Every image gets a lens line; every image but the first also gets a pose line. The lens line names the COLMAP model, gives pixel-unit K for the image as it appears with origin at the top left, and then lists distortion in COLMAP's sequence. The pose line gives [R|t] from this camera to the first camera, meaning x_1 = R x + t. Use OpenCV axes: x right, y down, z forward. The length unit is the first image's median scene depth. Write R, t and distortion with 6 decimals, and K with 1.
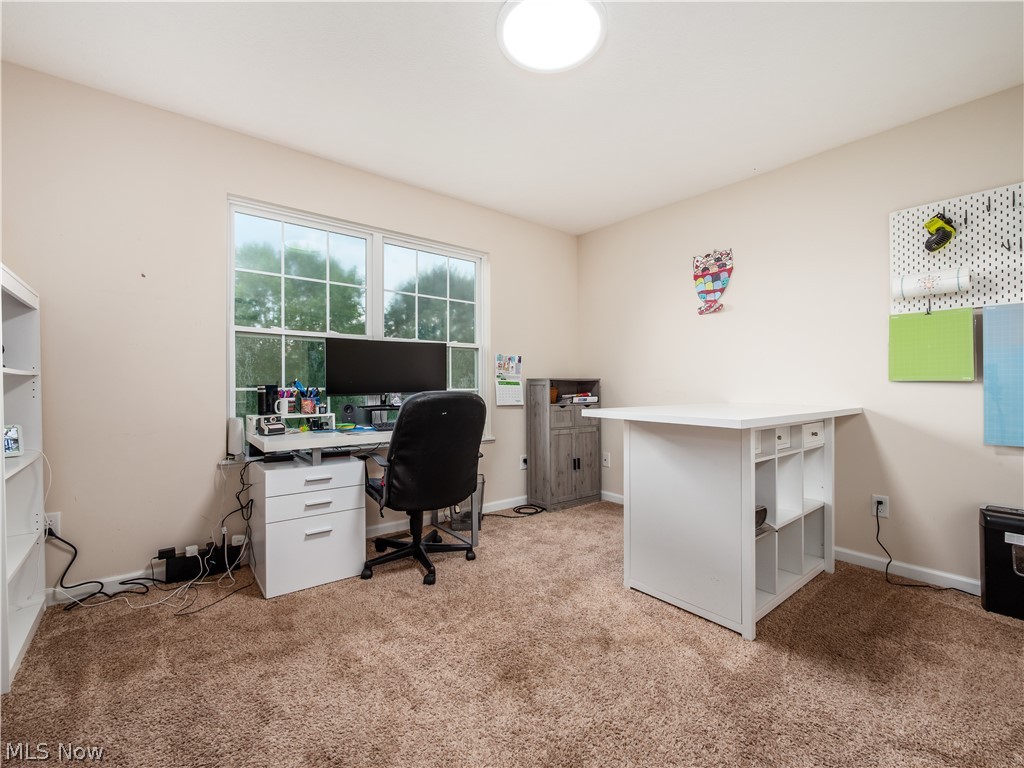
lens RADIAL K [[450.4, 0, 512.0], [0, 450.4, 384.0], [0, 0, 1]] dist [0.000072, 0.000045]
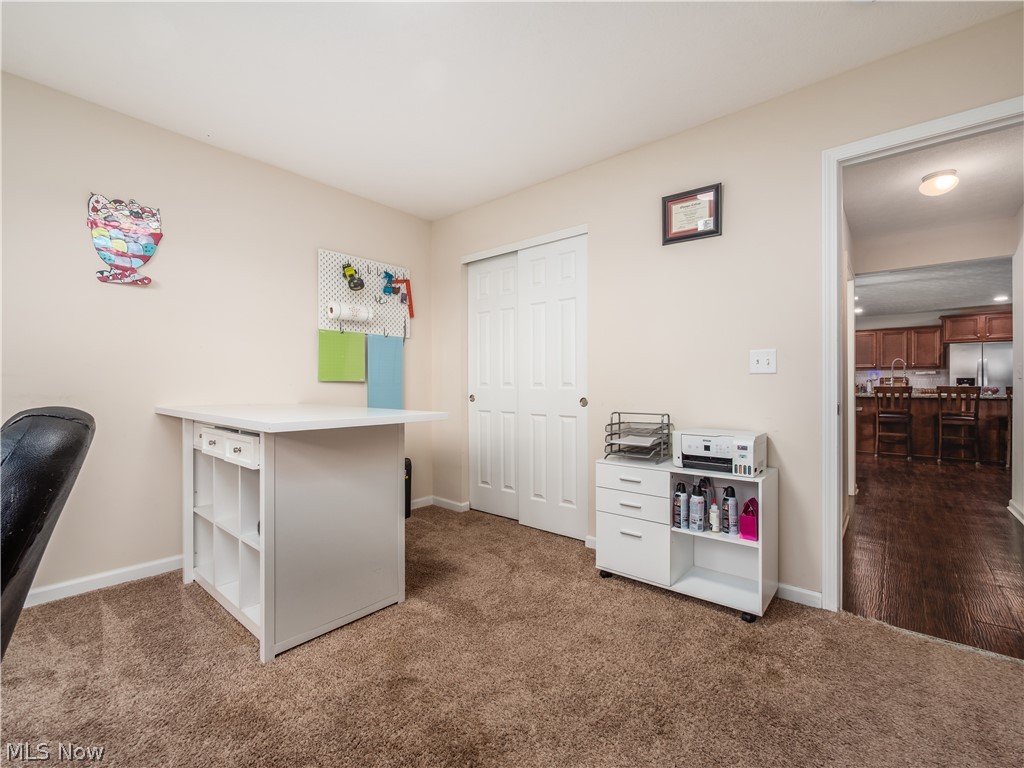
lens RADIAL K [[450.4, 0, 512.0], [0, 450.4, 384.0], [0, 0, 1]] dist [0.000072, 0.000045]
pose [[-0.184128, 0.001575, 0.982901, -0.533326], [-0.000686, 0.999998, -0.001731, 0.003407], [-0.982902, -0.000993, -0.184126, 0.740299]]
